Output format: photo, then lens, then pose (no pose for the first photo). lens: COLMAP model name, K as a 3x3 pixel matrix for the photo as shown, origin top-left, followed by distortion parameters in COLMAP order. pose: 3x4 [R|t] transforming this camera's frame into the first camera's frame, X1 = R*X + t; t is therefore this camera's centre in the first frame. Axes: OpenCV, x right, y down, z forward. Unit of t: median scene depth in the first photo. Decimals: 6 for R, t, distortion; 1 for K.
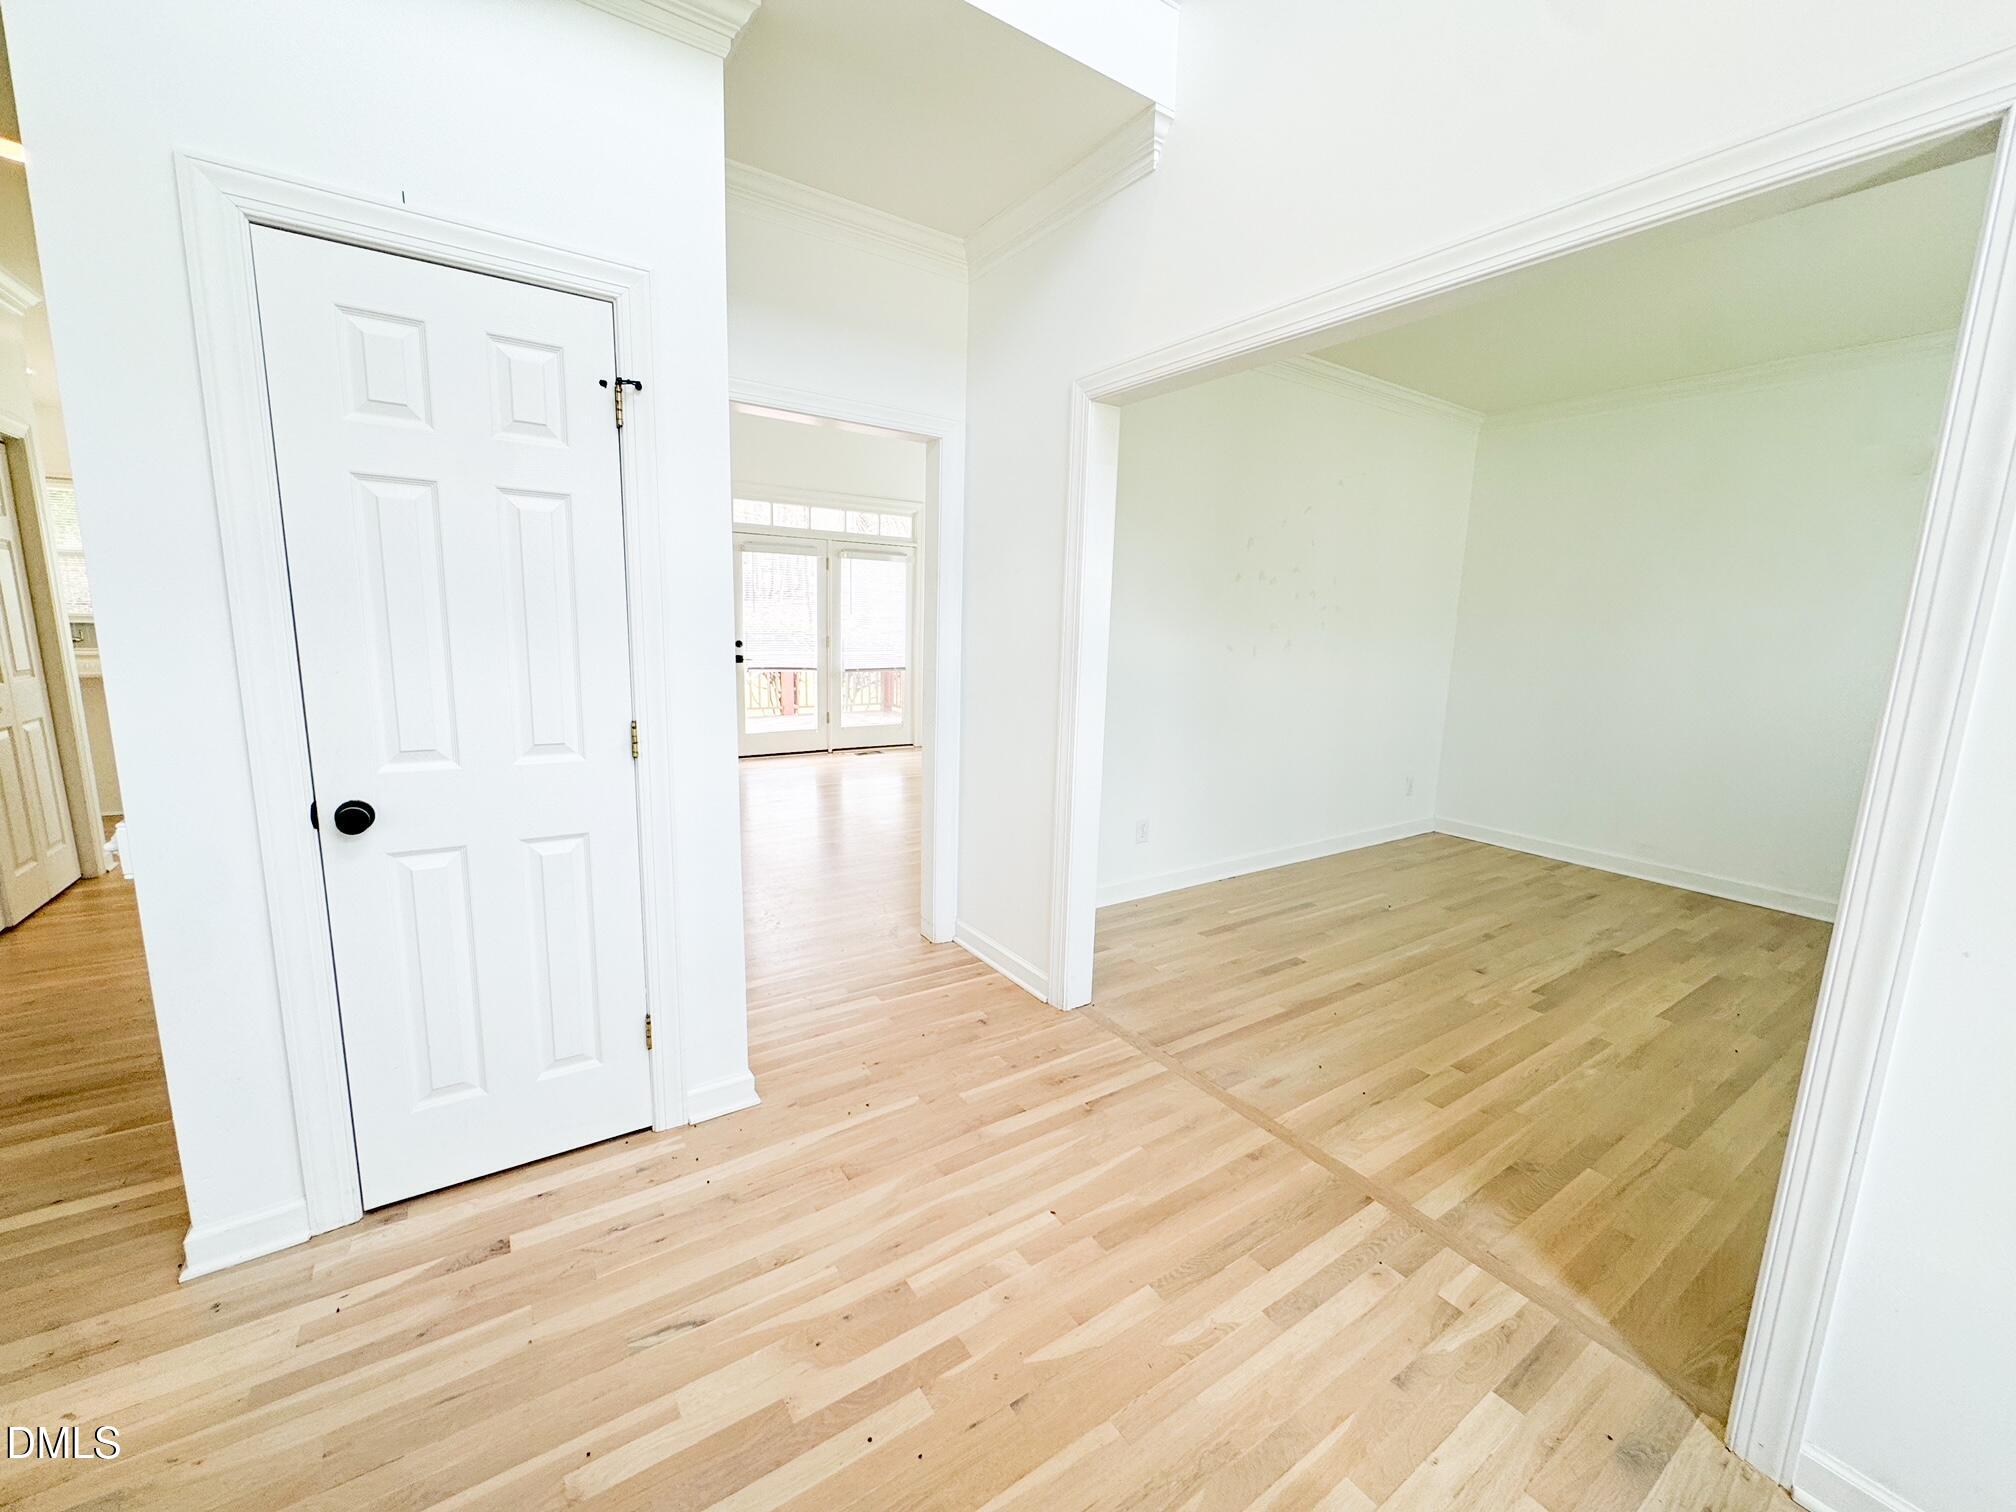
lens RADIAL K [[807.8, 0, 1006.8], [0, 807.8, 755.0], [0, 0, 1]] dist [-0.002012, 0.000629]
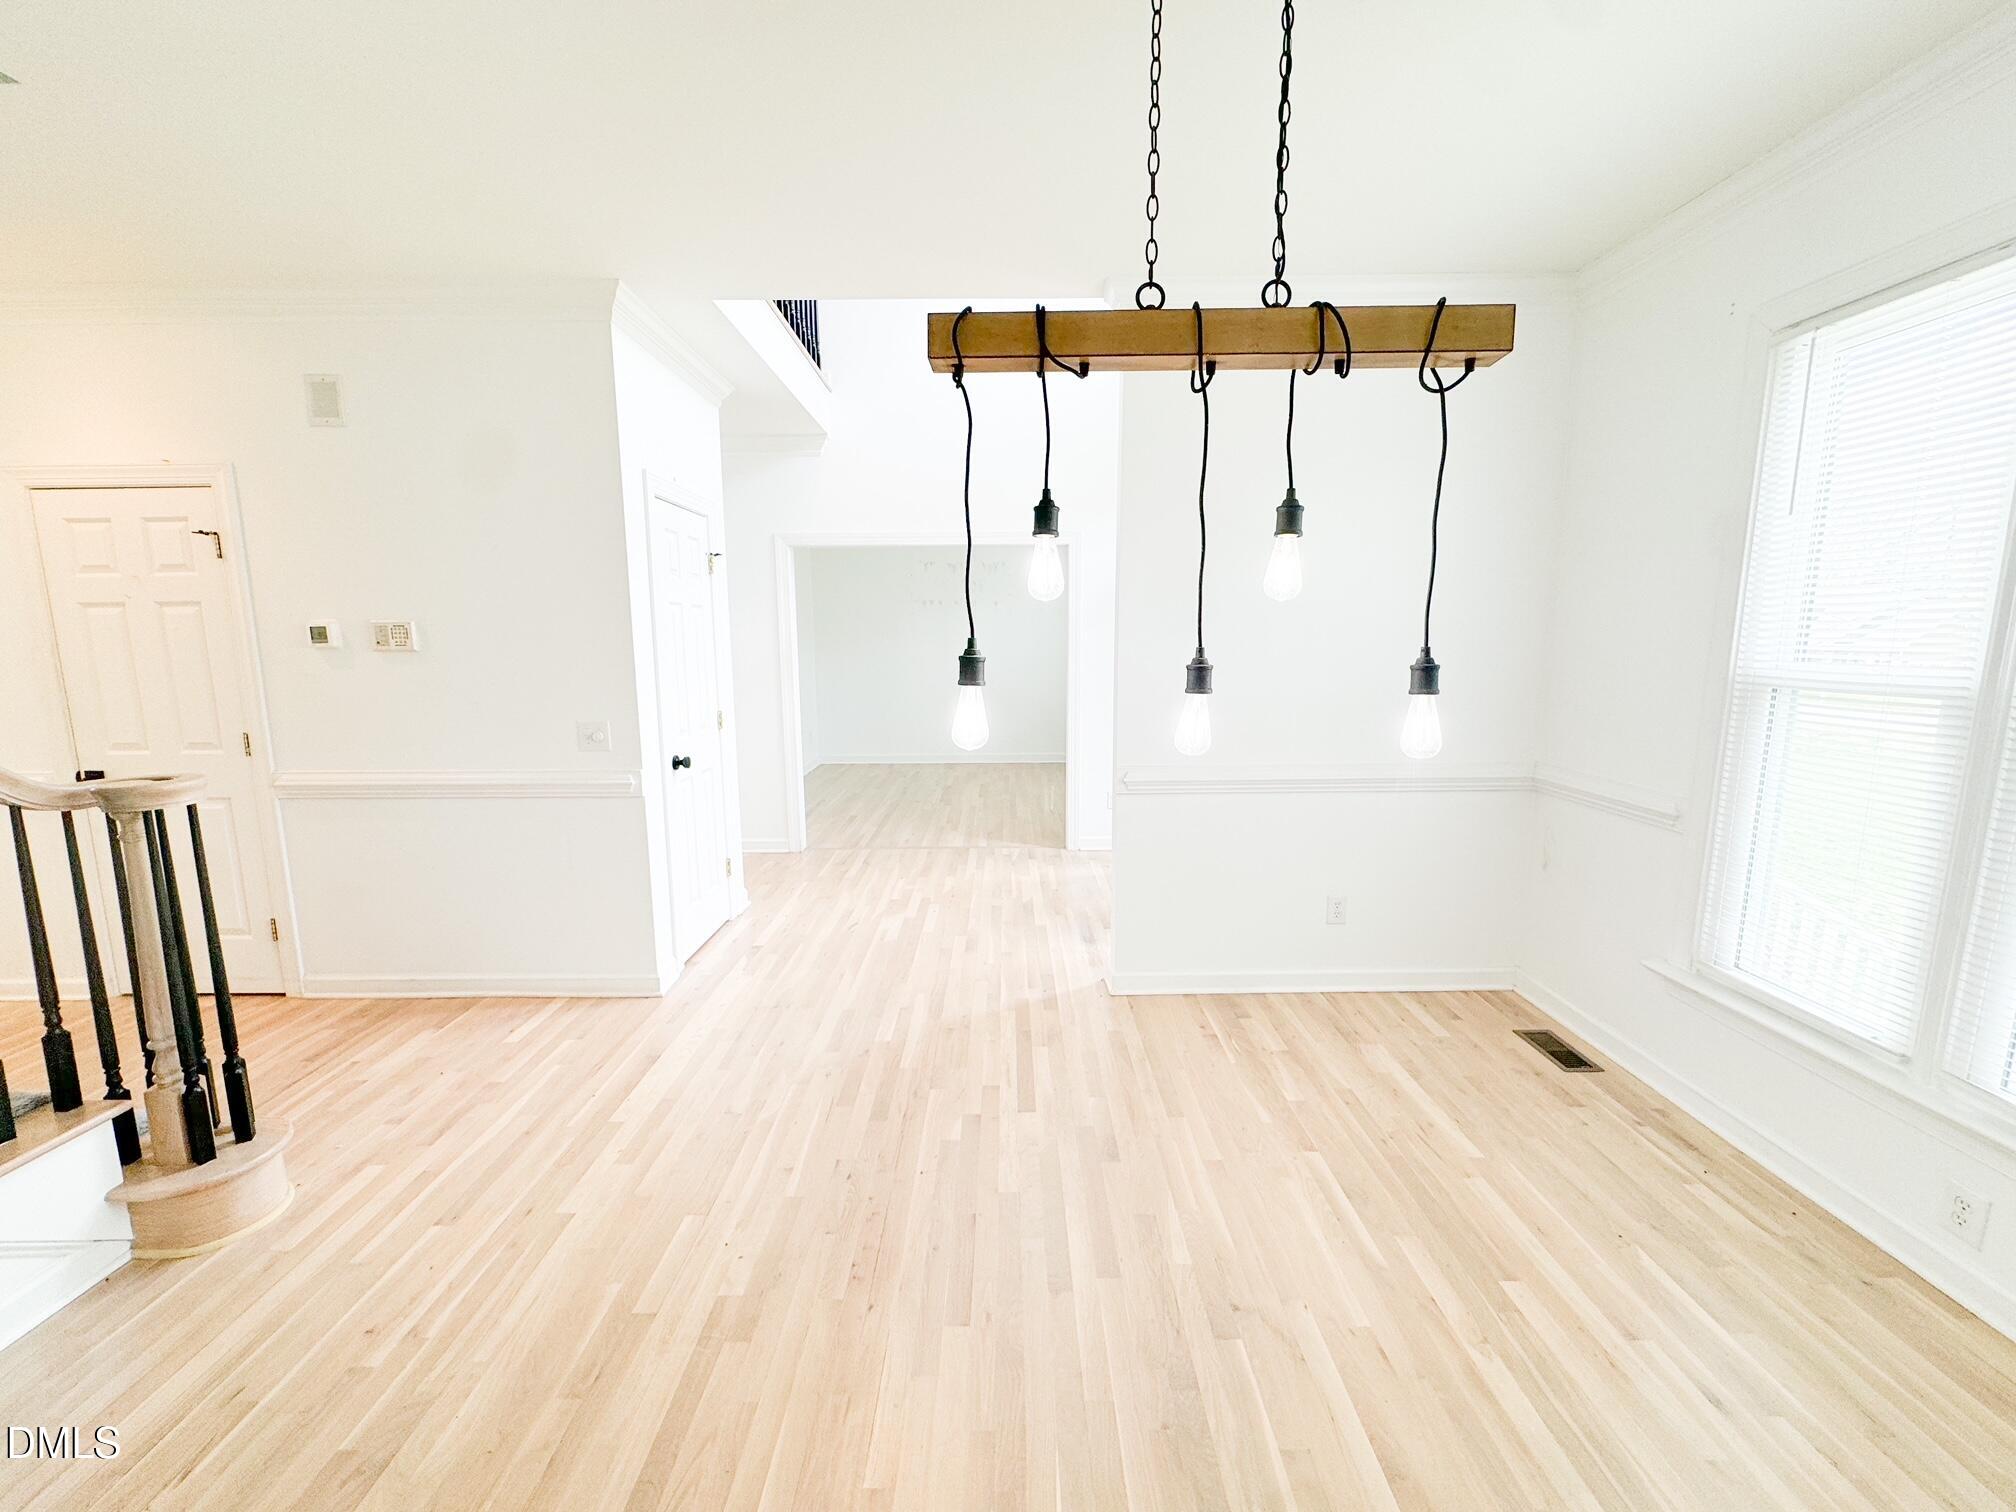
lens RADIAL K [[807.8, 0, 1006.8], [0, 807.8, 755.0], [0, 0, 1]] dist [-0.002012, 0.000629]
pose [[0.557062, -0.152612, 0.816328, -1.905237], [0.158336, 0.984456, 0.075995, 0.031052], [-0.815237, 0.086920, 0.572567, -0.842632]]
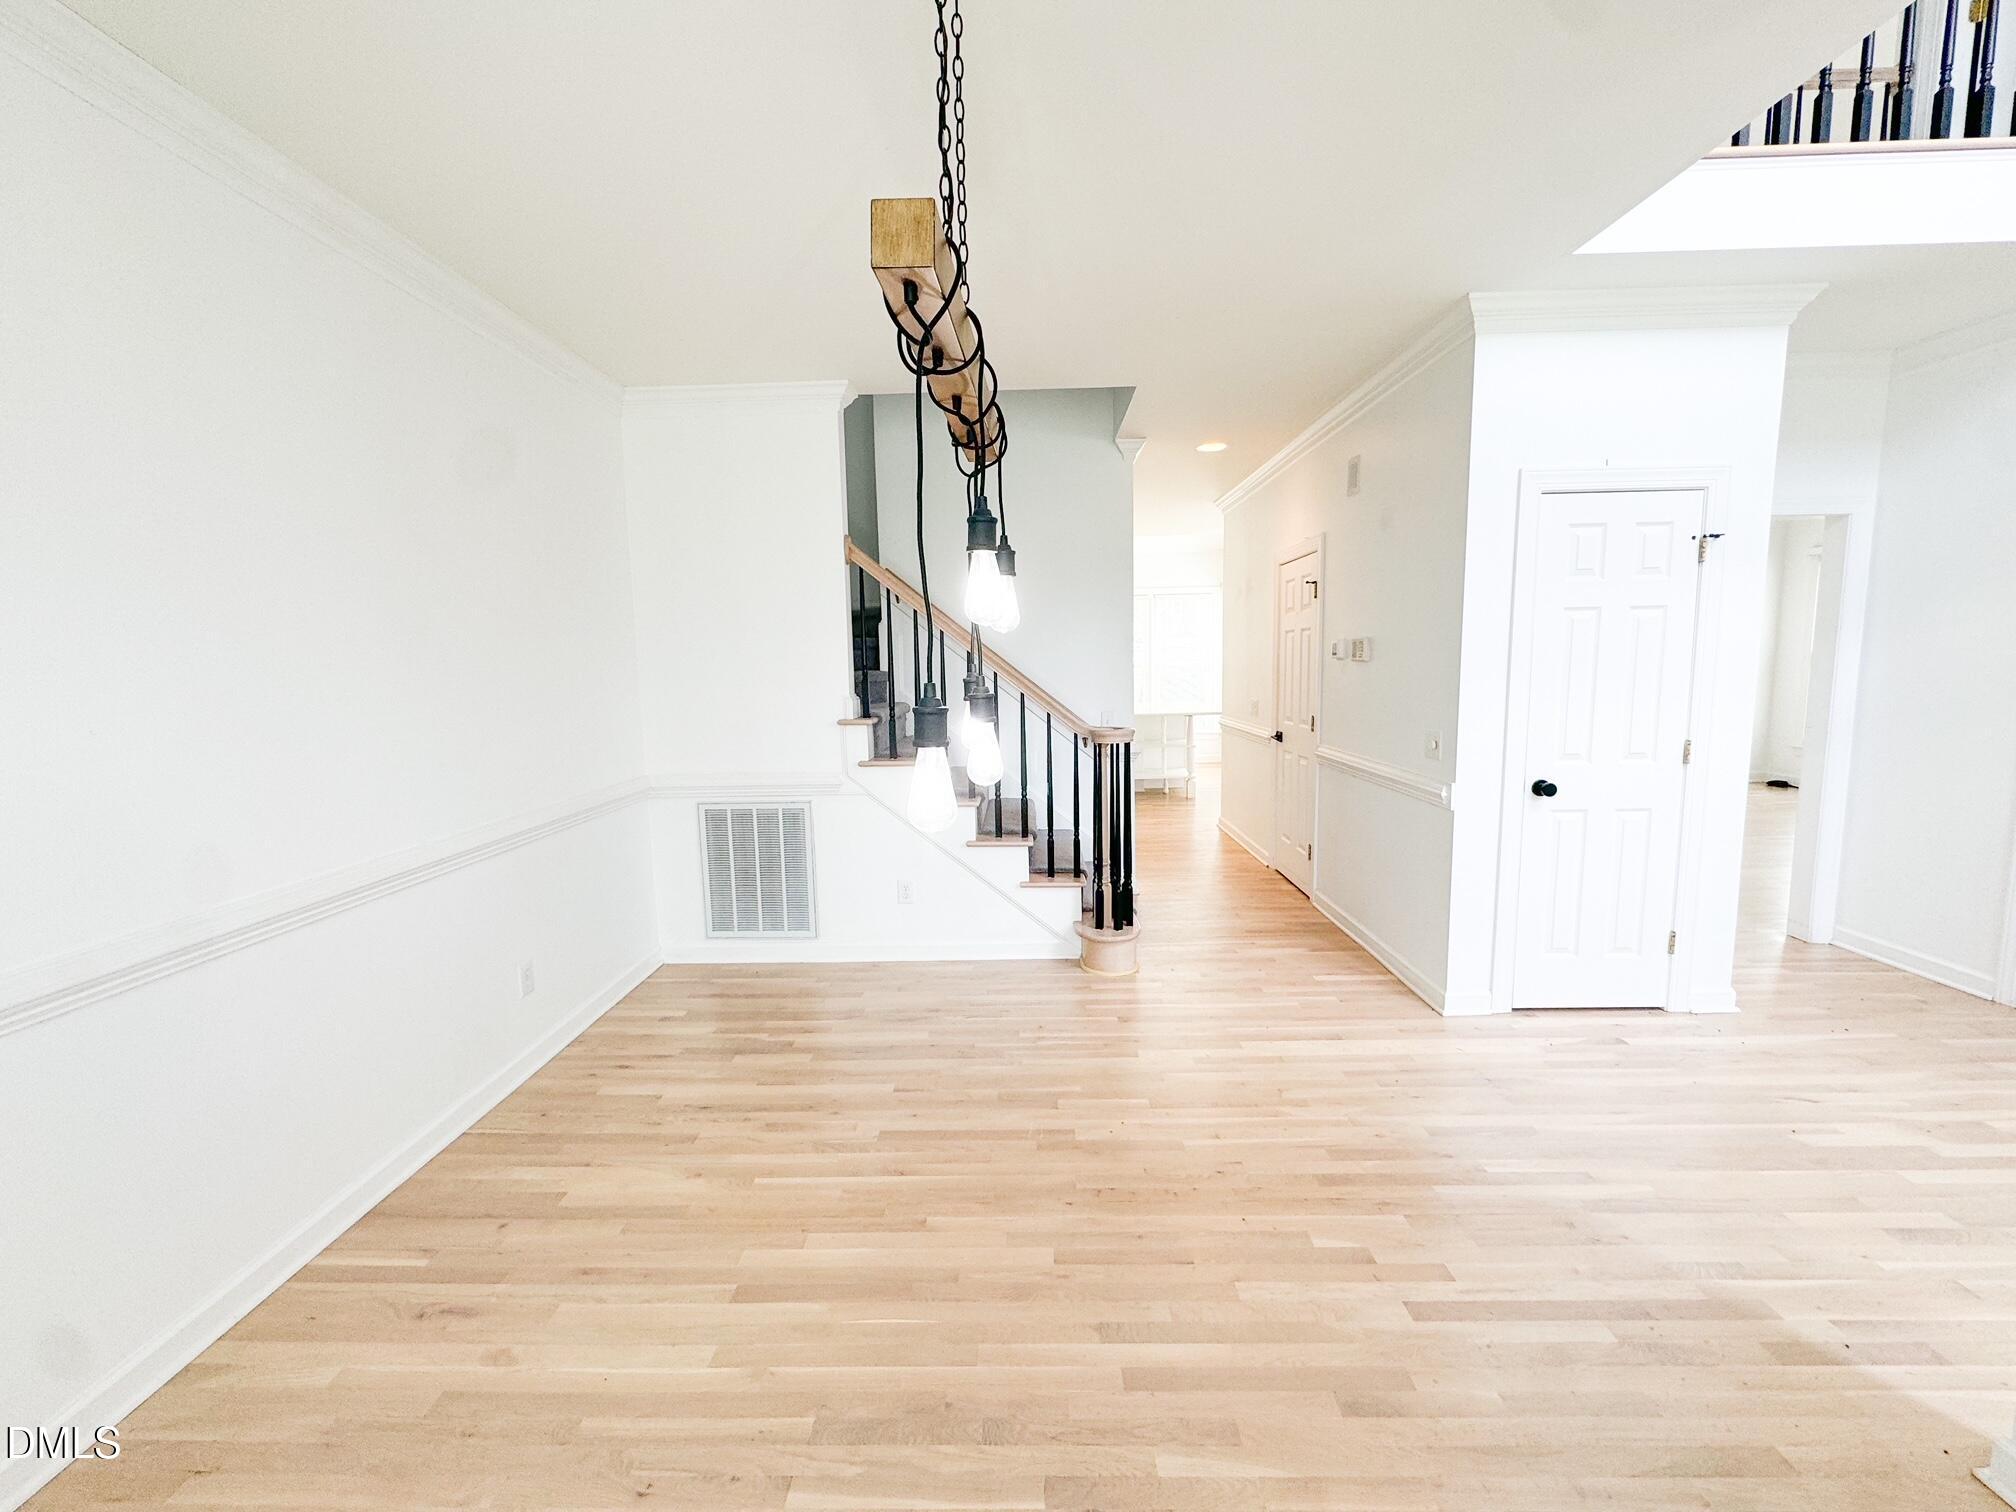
lens RADIAL K [[807.8, 0, 1006.8], [0, 807.8, 755.0], [0, 0, 1]] dist [-0.002012, 0.000629]
pose [[0.814766, 0.020529, -0.579427, -0.685319], [-0.049211, 0.998215, -0.033832, 0.116213], [0.577698, 0.056079, 0.814322, -1.164946]]
